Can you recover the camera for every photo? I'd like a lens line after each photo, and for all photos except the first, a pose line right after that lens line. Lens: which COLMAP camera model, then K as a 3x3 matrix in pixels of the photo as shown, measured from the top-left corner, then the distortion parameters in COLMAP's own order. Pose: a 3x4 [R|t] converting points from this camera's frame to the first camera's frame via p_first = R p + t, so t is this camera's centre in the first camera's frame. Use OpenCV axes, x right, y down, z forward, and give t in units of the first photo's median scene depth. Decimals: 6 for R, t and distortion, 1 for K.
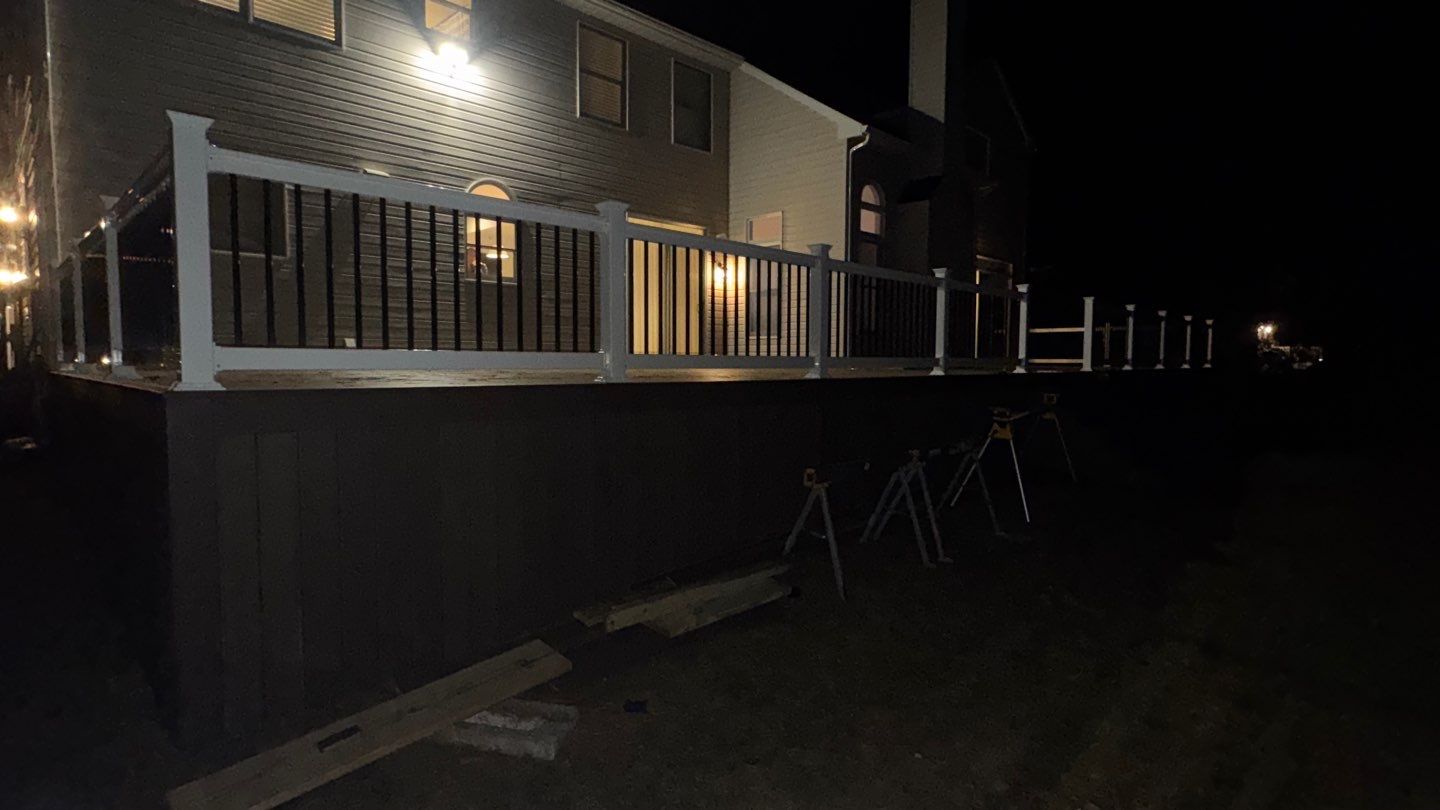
lens RADIAL K [[675.4, 0, 719.0], [0, 675.4, 405.8], [0, 0, 1]] dist [-0.002857, -0.000582]
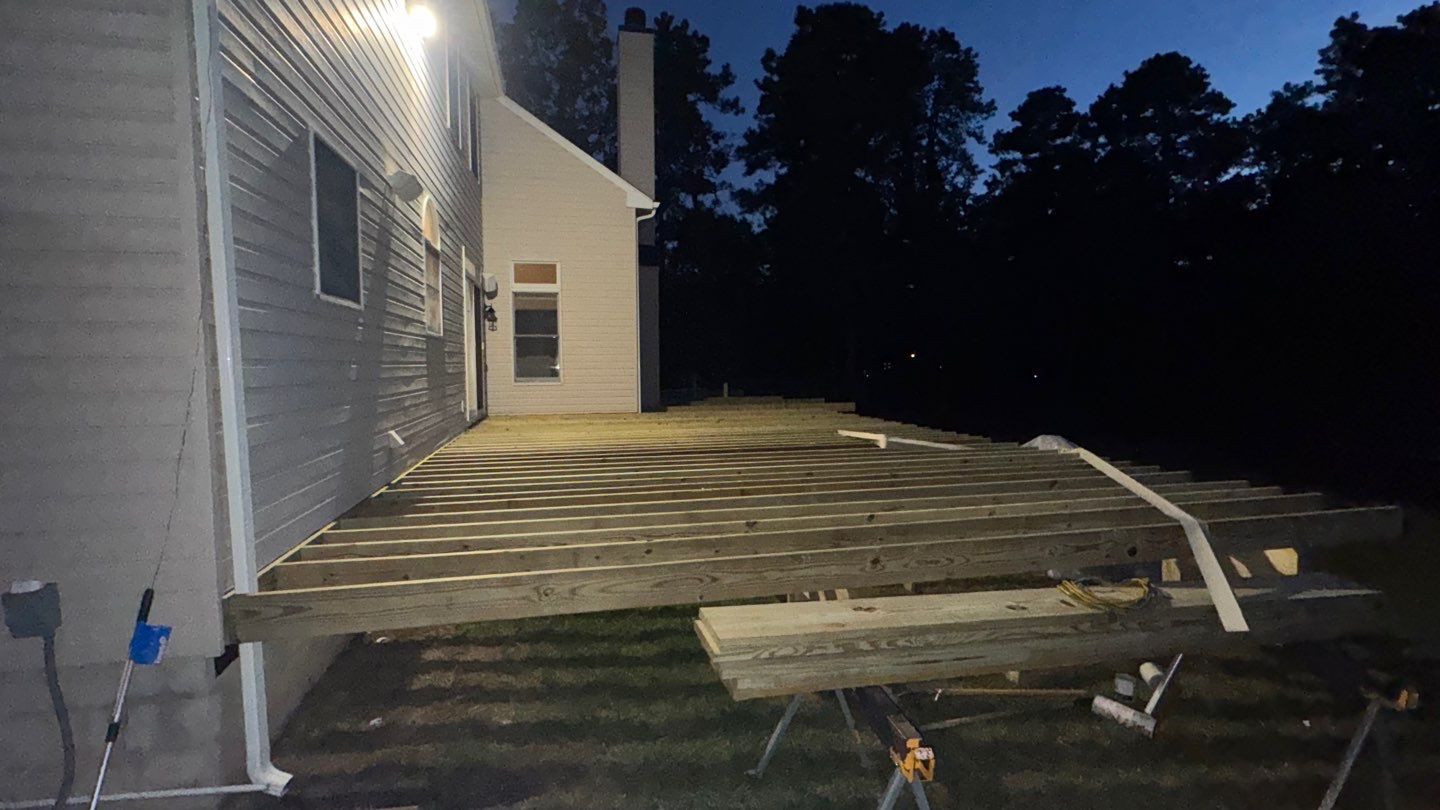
lens RADIAL K [[675.4, 0, 719.0], [0, 675.4, 405.8], [0, 0, 1]] dist [-0.002857, -0.000582]
pose [[0.535787, -0.060791, 0.842162, -0.745568], [0.068617, 0.997241, 0.028331, -0.100113], [-0.841560, 0.042608, 0.538480, 0.322737]]
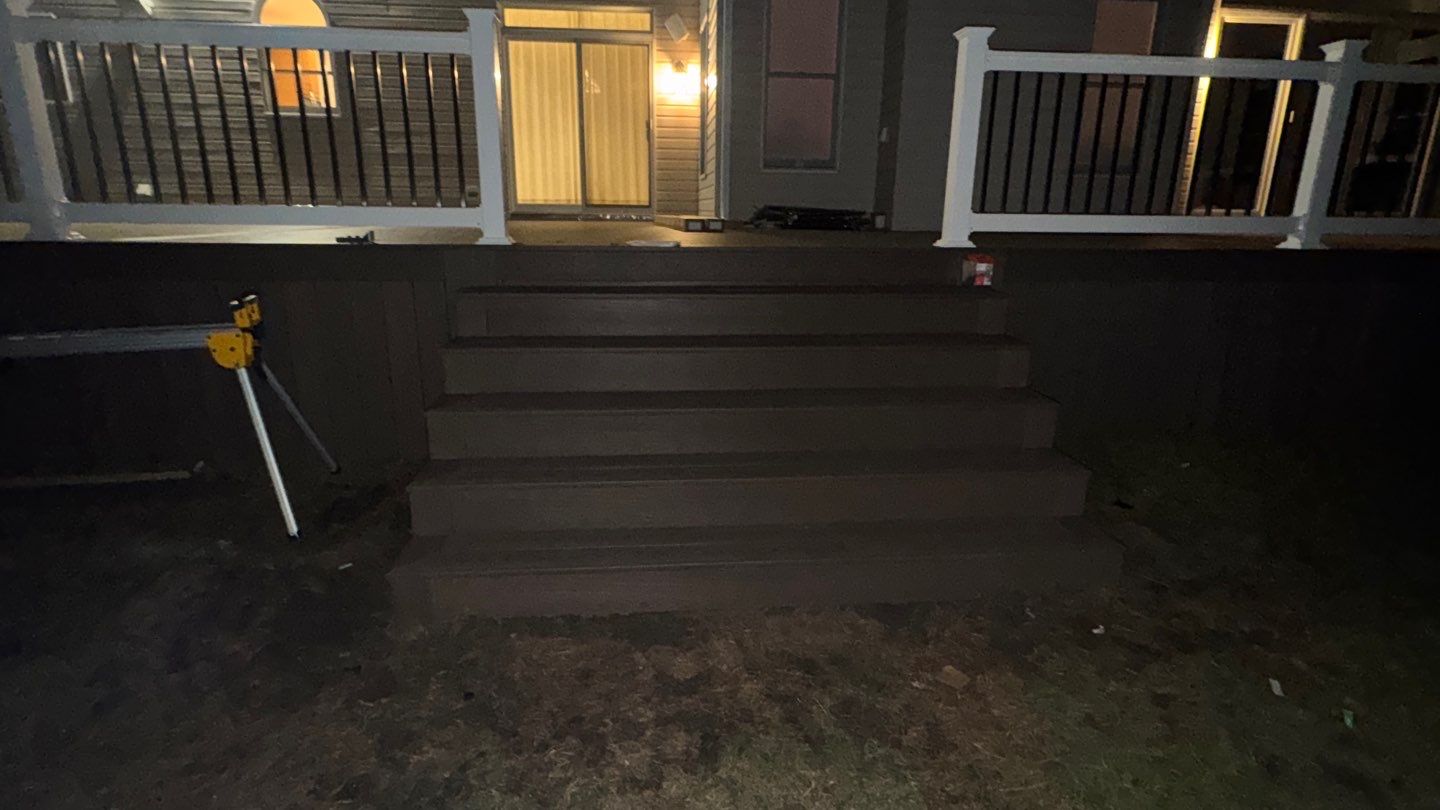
lens RADIAL K [[709.0, 0, 719.2], [0, 709.0, 405.4], [0, 0, 1]] dist [-0.001716, 0.000209]
pose [[0.813247, 0.147116, -0.563015, 0.609993], [-0.046262, 0.980798, 0.189460, -0.015927], [0.580077, -0.128031, 0.804437, 0.502825]]
